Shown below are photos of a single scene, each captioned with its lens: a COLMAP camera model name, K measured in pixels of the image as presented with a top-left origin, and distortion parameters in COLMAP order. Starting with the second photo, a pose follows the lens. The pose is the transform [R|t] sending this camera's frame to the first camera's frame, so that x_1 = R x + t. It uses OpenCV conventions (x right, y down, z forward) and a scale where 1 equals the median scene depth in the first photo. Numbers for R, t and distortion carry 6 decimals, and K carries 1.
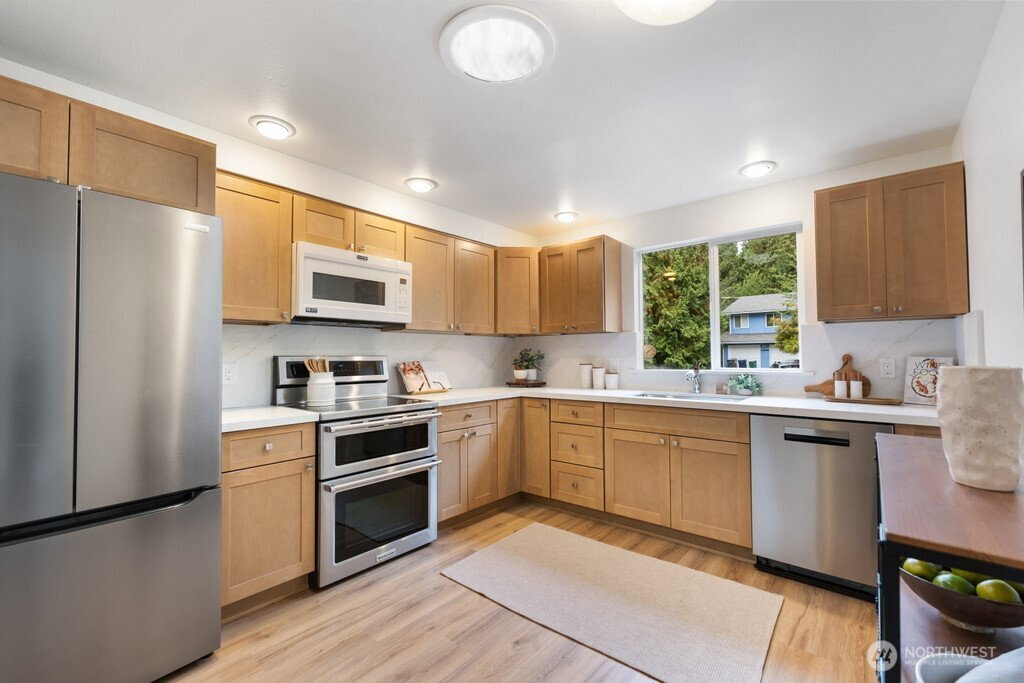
lens RADIAL K [[433.4, 0, 517.7], [0, 433.4, 342.5], [0, 0, 1]] dist [-0.000234, -0.000247]
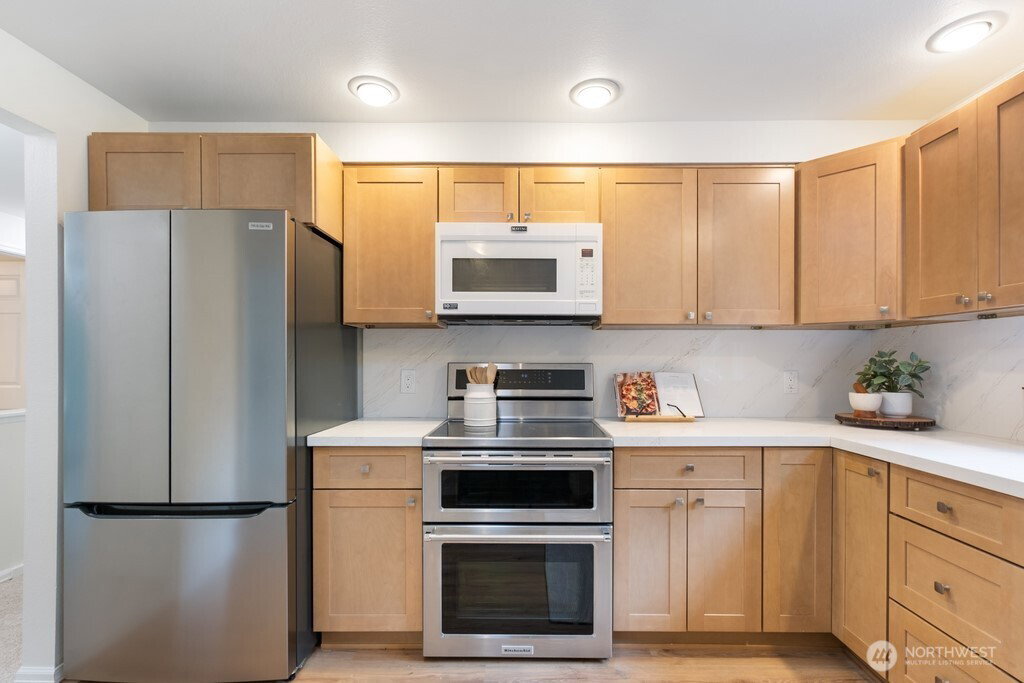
lens RADIAL K [[475.8, 0, 511.3], [0, 475.8, 362.2], [0, 0, 1]] dist [-0.003094, 0.000298]
pose [[0.636227, 0.007614, -0.771465, 0.206566], [0.018425, 0.999516, 0.025060, 0.006854], [0.771282, -0.030158, 0.635779, 0.389220]]
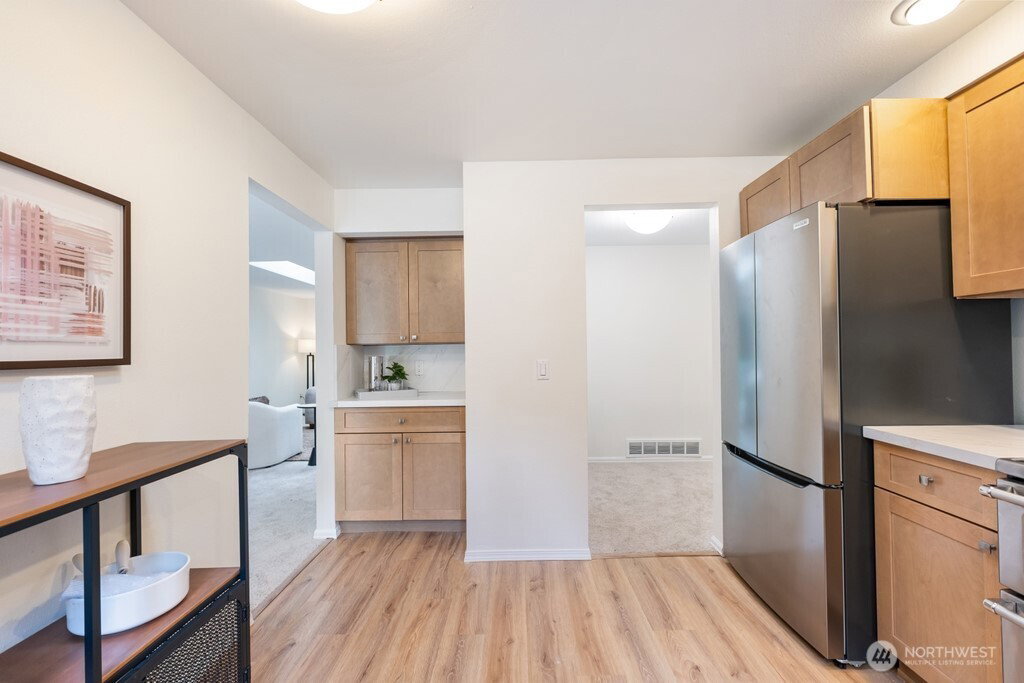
lens RADIAL K [[433.4, 0, 509.5], [0, 433.4, 340.0], [0, 0, 1]] dist [-0.000234, -0.000247]
pose [[-0.781639, 0.003250, -0.623723, 0.229043], [0.033946, 0.998726, -0.037338, 0.012774], [0.622807, -0.050358, -0.780753, 0.702859]]
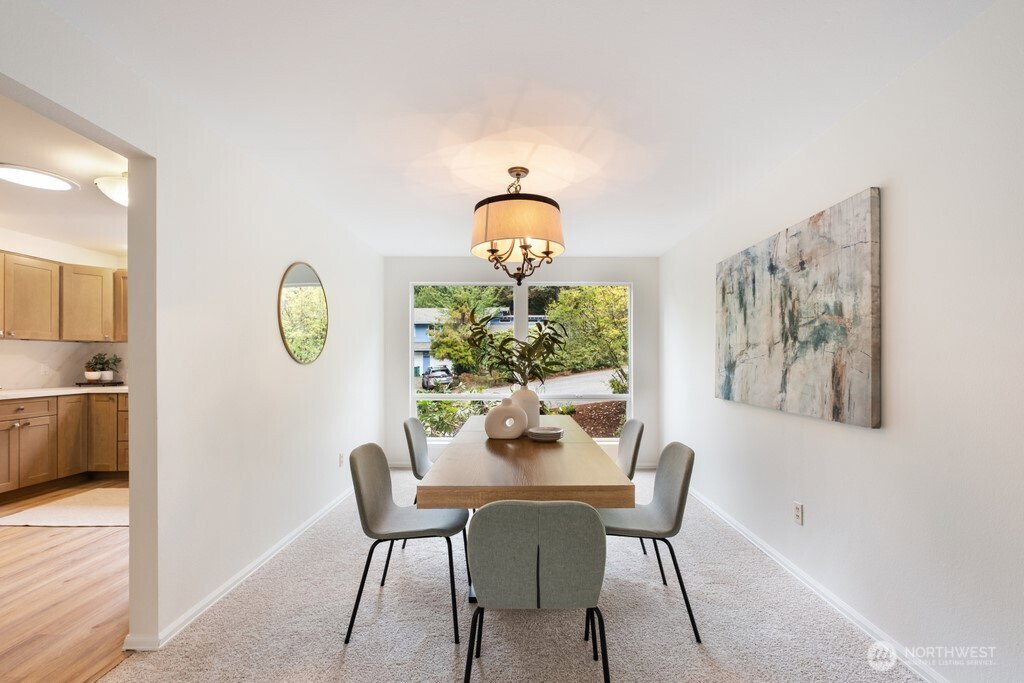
lens RADIAL K [[433.4, 0, 513.8], [0, 433.4, 359.3], [0, 0, 1]] dist [-0.000234, -0.000247]
pose [[0.766173, 0.006716, 0.642599, 0.148424], [-0.023159, 0.999584, 0.017166, -0.018493], [-0.642217, -0.028034, 0.766010, -0.723361]]
